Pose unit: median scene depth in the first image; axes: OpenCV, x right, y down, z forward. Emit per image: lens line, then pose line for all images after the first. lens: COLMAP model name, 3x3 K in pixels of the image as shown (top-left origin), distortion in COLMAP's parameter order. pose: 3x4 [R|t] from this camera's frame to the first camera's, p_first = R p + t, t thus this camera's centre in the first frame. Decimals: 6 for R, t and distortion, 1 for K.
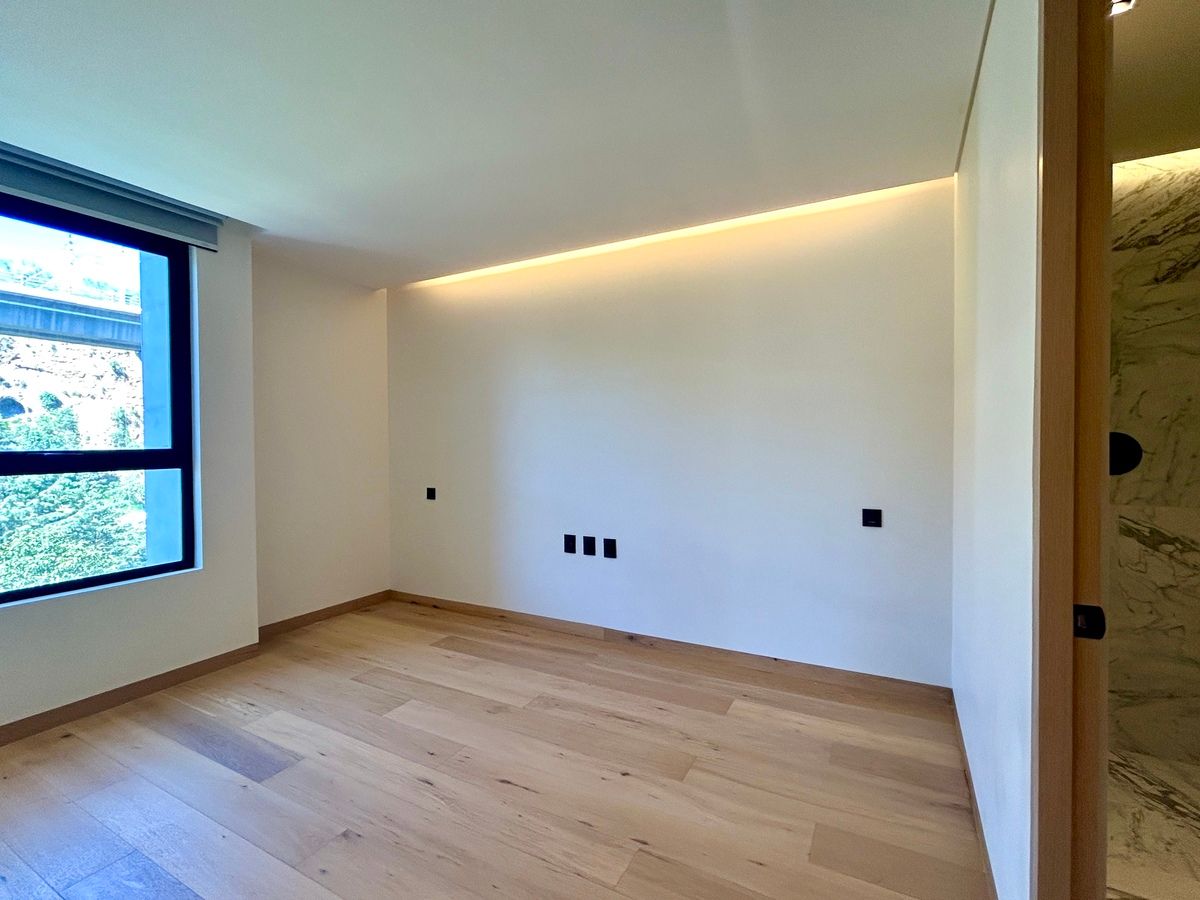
lens RADIAL K [[548.3, 0, 598.1], [0, 548.3, 455.5], [0, 0, 1]] dist [0.002252, 0.001013]
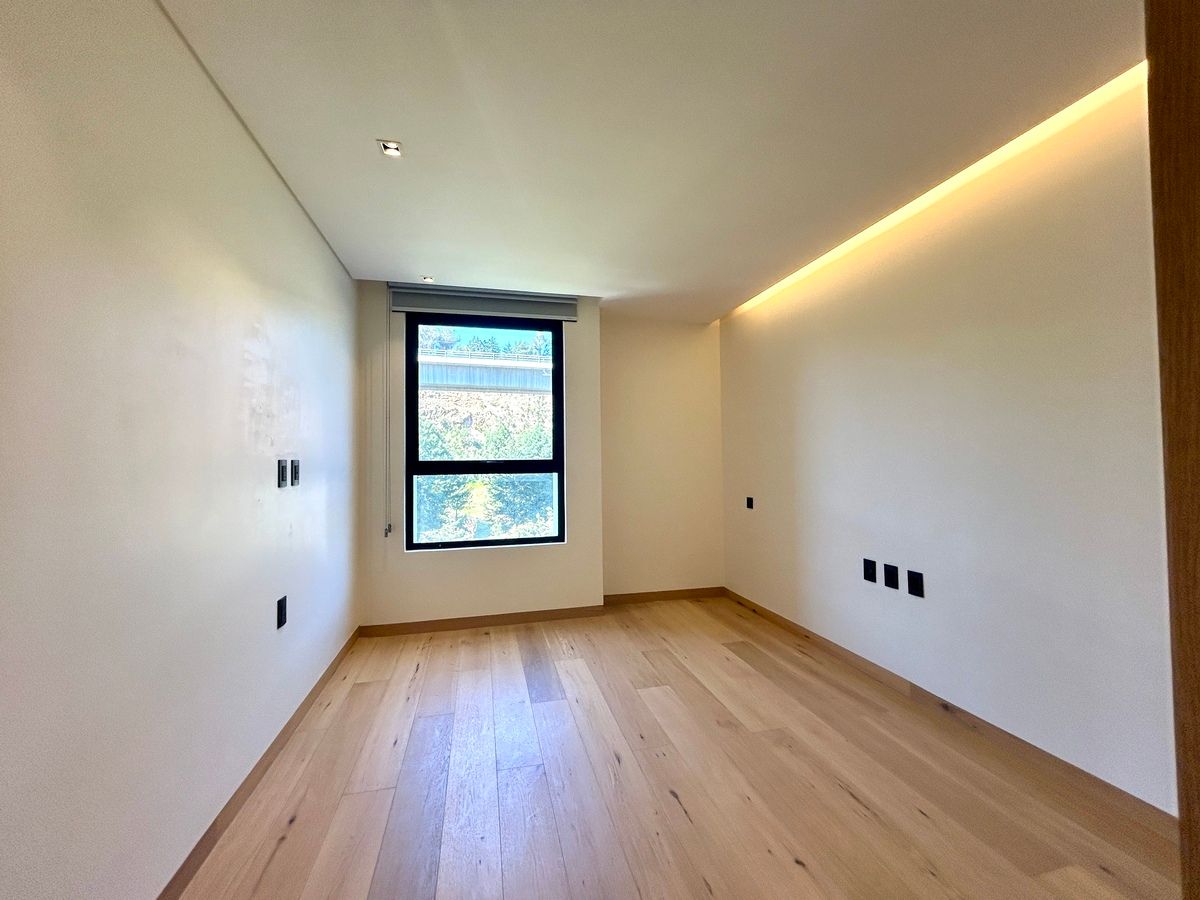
lens RADIAL K [[484.1, 0, 600.0], [0, 484.1, 450.9], [0, 0, 1]] dist [-0.005728, 0.002528]
pose [[0.674095, -0.015779, -0.738476, 0.247702], [-0.015812, 0.999234, -0.035784, 0.009039], [0.738476, 0.035798, 0.673329, 0.191057]]
